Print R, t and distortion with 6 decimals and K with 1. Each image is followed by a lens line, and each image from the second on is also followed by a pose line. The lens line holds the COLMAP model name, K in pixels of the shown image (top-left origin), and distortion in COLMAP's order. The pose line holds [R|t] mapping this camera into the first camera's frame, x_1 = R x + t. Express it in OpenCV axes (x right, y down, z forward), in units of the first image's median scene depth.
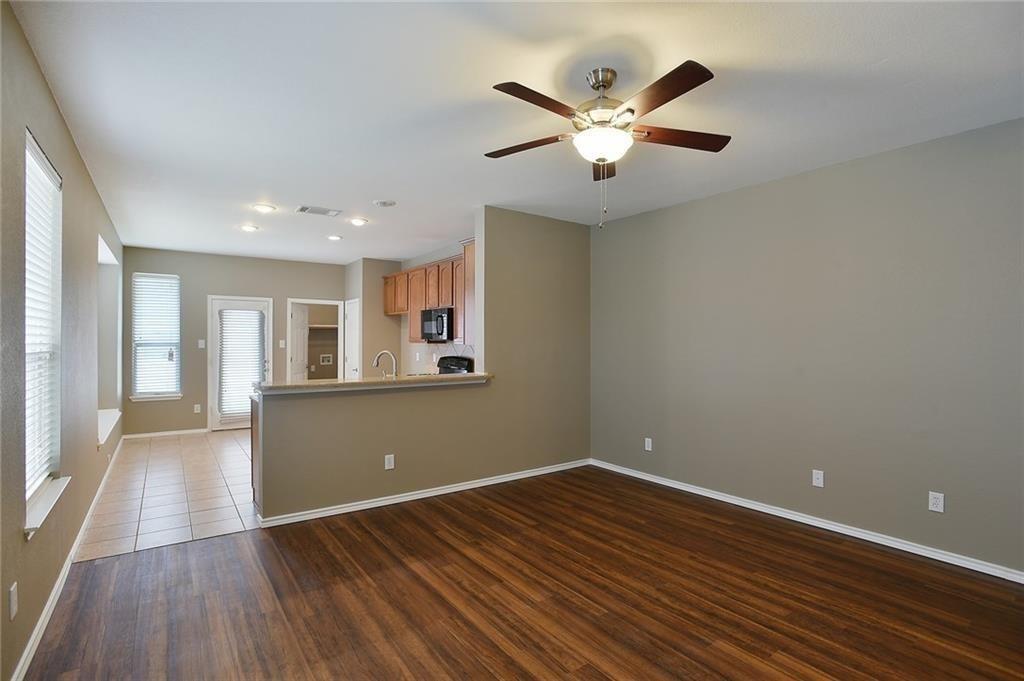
lens RADIAL K [[494.6, 0, 515.6], [0, 494.6, 343.0], [0, 0, 1]] dist [-0.065691, 0.023342]
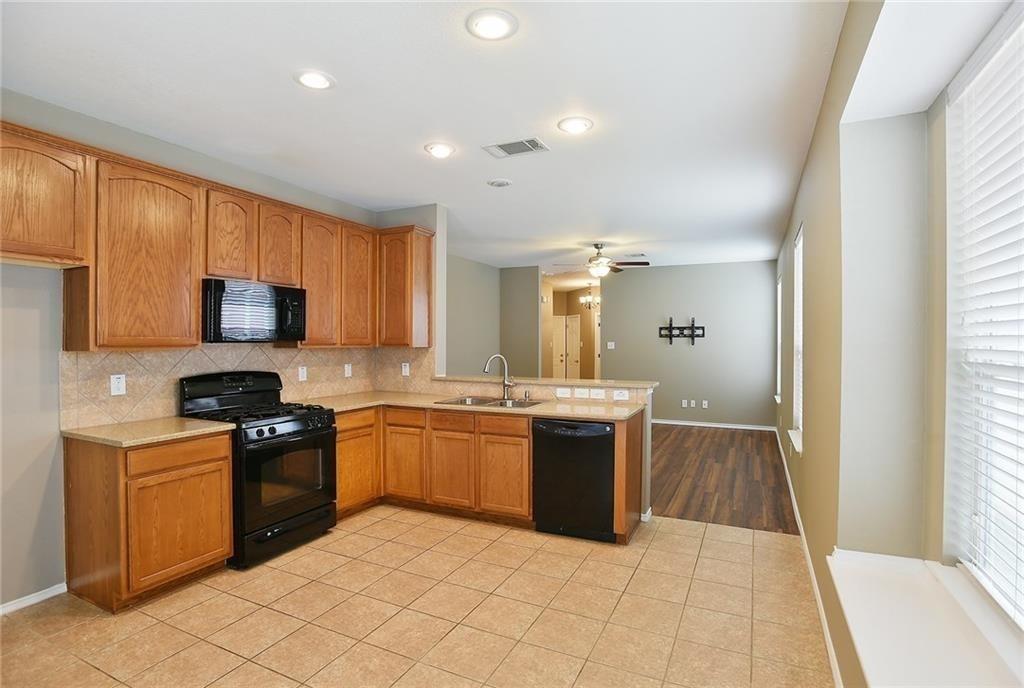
lens RADIAL K [[494.6, 0, 522.1], [0, 494.6, 348.7], [0, 0, 1]] dist [-0.065691, 0.023342]
pose [[-0.479855, -0.018163, 0.877160, -1.010766], [0.001462, 0.999768, 0.021502, -0.012565], [-0.877347, 0.011601, -0.479717, 1.334906]]
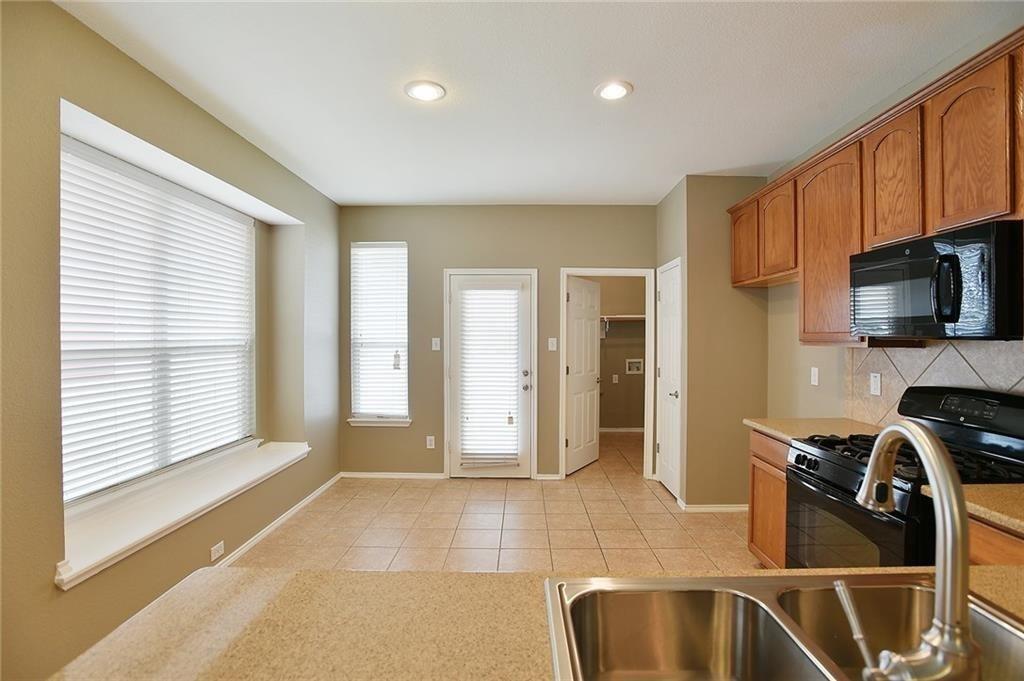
lens RADIAL K [[494.6, 0, 515.7], [0, 494.6, 341.6], [0, 0, 1]] dist [-0.065691, 0.023342]
pose [[0.800602, 0.002423, -0.599192, -0.245790], [-0.000606, 0.999995, 0.003234, -0.005980], [0.599196, -0.002226, 0.800599, 0.797322]]
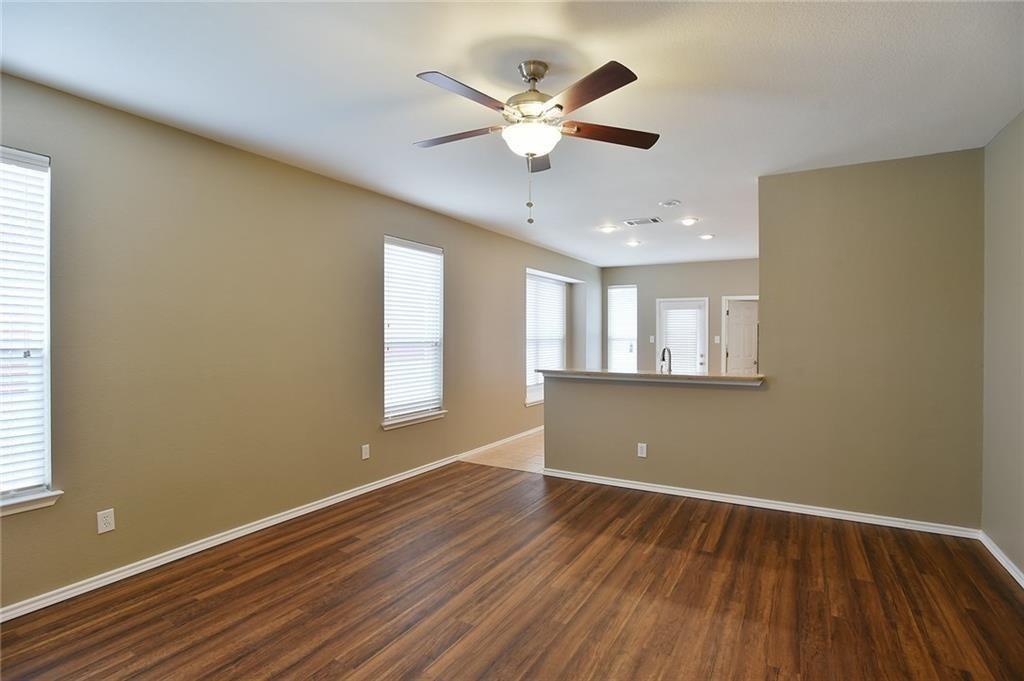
lens RADIAL K [[494.6, 0, 516.4], [0, 494.6, 341.4], [0, 0, 1]] dist [-0.065691, 0.023342]
pose [[0.402827, 0.009437, -0.915227, 0.528572], [-0.005483, 0.999954, 0.007898, -0.000703], [0.915260, 0.001836, 0.402860, 0.279050]]
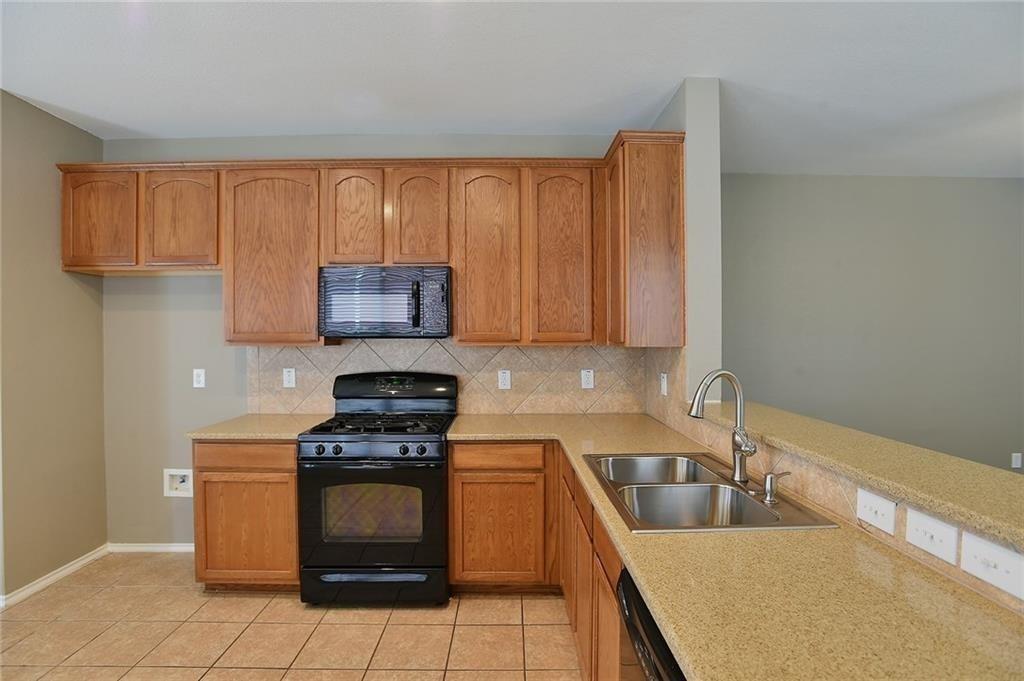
lens RADIAL K [[494.6, 0, 515.5], [0, 494.6, 341.2], [0, 0, 1]] dist [-0.065691, 0.023342]
pose [[0.579623, -0.013653, 0.814770, -0.598716], [0.008742, 0.999906, 0.010536, -0.008270], [-0.814838, 0.001016, 0.579688, 0.870511]]
